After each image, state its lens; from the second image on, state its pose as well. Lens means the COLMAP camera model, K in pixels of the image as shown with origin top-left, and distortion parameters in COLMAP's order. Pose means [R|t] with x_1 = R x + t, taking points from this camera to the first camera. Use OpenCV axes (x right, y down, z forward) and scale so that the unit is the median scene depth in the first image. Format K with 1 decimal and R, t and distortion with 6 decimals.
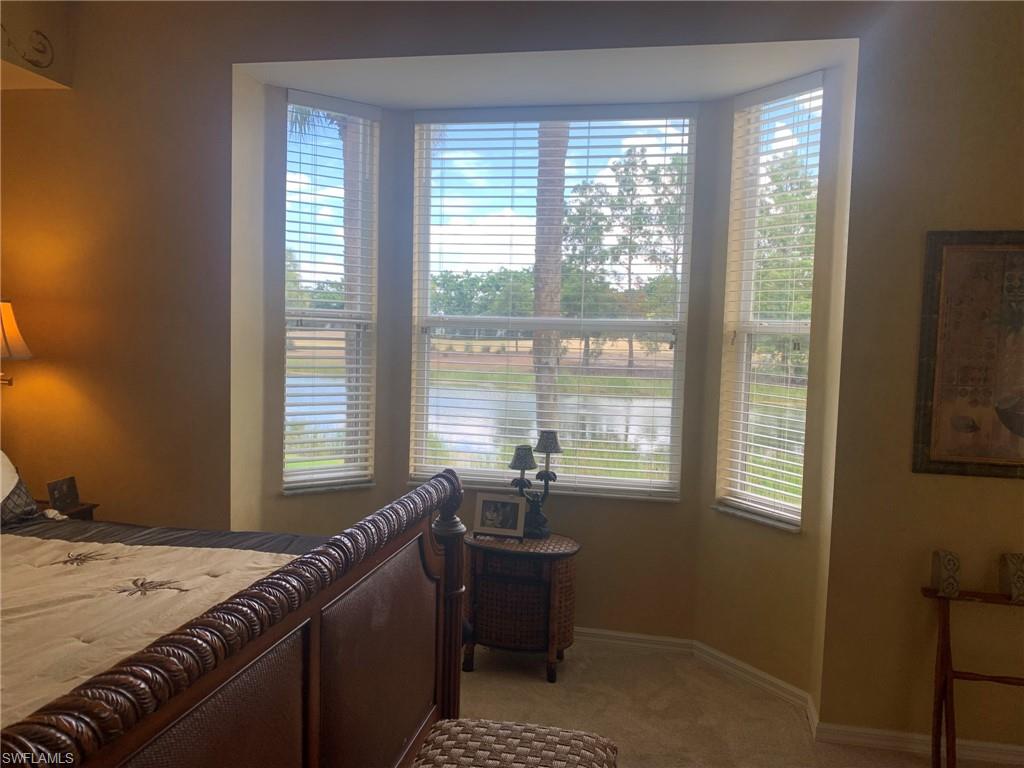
lens RADIAL K [[787.9, 0, 513.8], [0, 787.9, 382.0], [0, 0, 1]] dist [-0.006620, -0.013785]
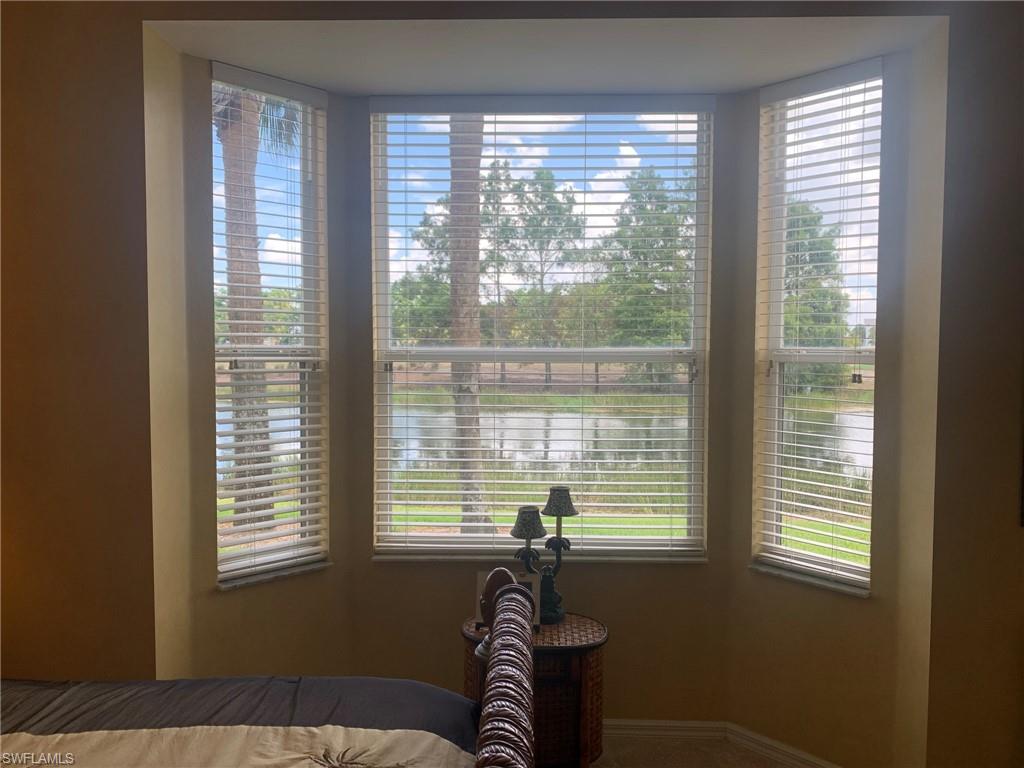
lens RADIAL K [[787.9, 0, 510.4], [0, 787.9, 383.6], [0, 0, 1]] dist [-0.006620, -0.013785]
pose [[0.984628, -0.032481, 0.171617, -0.140181], [0.035041, 0.999315, -0.011909, -0.038321], [-0.171113, 0.017739, 0.985092, 0.198137]]
